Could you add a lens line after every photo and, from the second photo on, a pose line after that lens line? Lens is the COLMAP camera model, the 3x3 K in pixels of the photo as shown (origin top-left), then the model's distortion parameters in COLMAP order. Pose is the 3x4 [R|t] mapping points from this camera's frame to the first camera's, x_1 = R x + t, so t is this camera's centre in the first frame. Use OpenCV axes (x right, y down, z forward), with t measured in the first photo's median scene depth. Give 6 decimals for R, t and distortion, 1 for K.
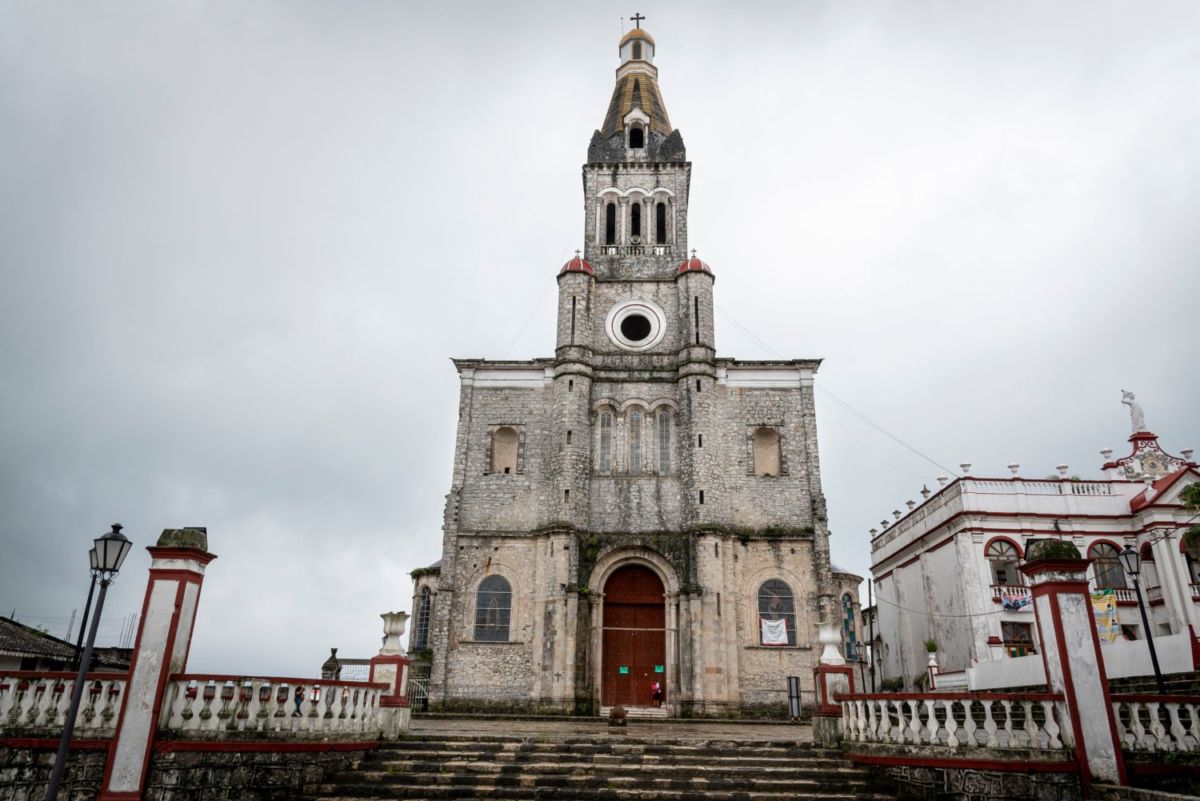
lens RADIAL K [[798.6, 0, 597.0], [0, 798.6, 404.3], [0, 0, 1]] dist [-0.001013, 0.000253]
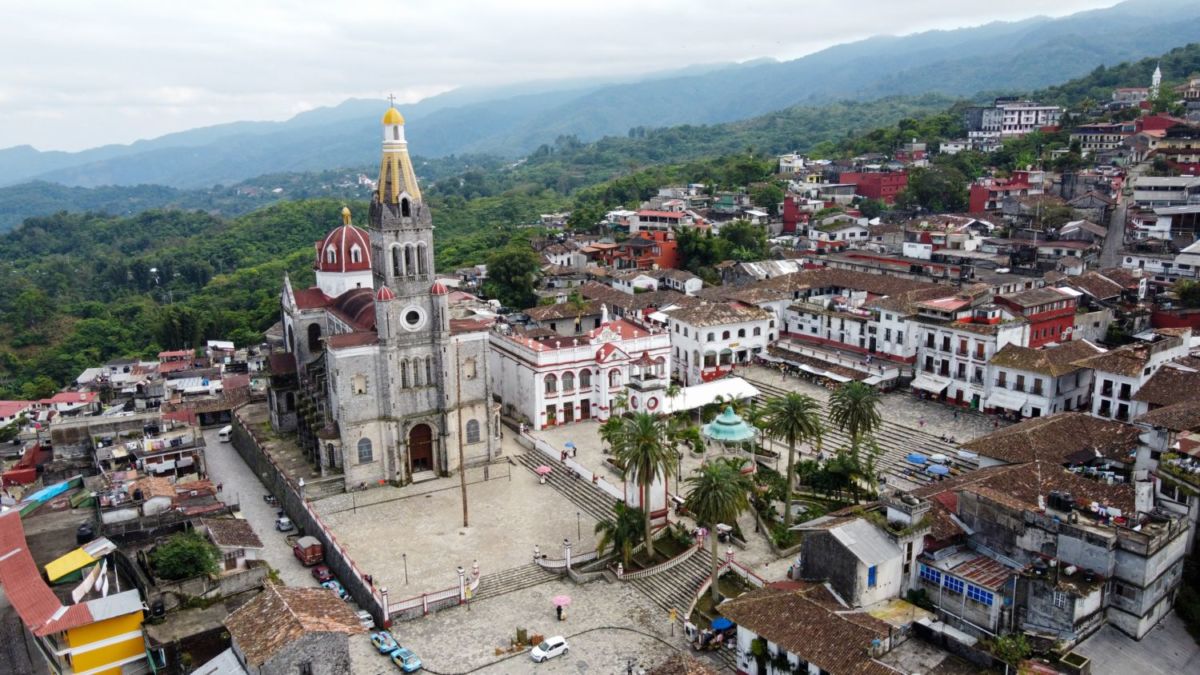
lens RADIAL K [[929.7, 0, 601.5], [0, 929.7, 336.5], [0, 0, 1]] dist [0.004471, 0.000297]
pose [[0.853708, -0.145828, 0.499916, -0.867267], [-0.149668, 0.850777, 0.503764, -1.554177], [-0.498780, -0.504889, 0.704490, -1.168393]]
